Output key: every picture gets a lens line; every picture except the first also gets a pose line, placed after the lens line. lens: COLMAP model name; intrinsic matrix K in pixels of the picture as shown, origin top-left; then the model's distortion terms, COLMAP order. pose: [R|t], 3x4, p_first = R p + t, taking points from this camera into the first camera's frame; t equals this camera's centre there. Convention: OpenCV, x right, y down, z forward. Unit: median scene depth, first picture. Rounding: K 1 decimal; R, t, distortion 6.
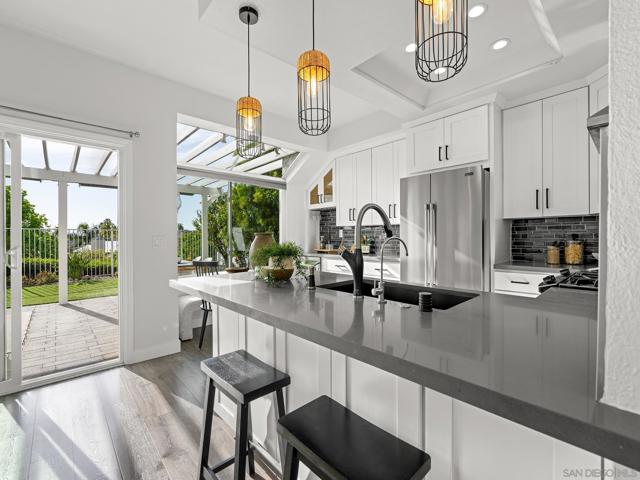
lens RADIAL K [[292.1, 0, 322.5], [0, 292.1, 236.7], [0, 0, 1]] dist [-0.003320, 0.001585]
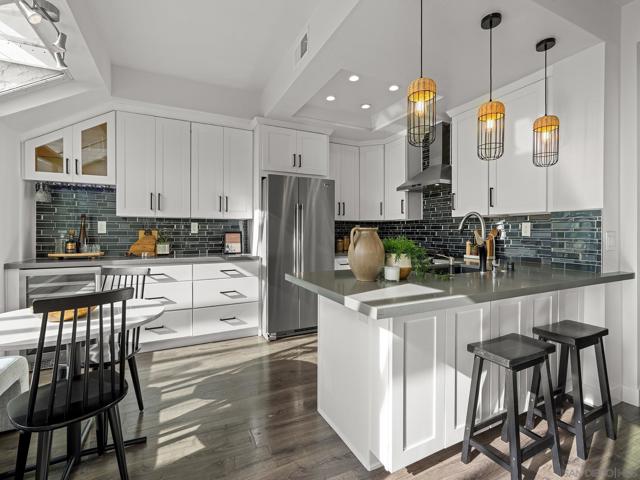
lens RADIAL K [[292.1, 0, 321.6], [0, 292.1, 239.8], [0, 0, 1]] dist [-0.003320, 0.001585]
pose [[0.280553, -0.012423, 0.959758, -0.430418], [0.001384, 0.999920, 0.012538, 0.010132], [-0.959838, -0.002190, 0.280548, 0.362936]]
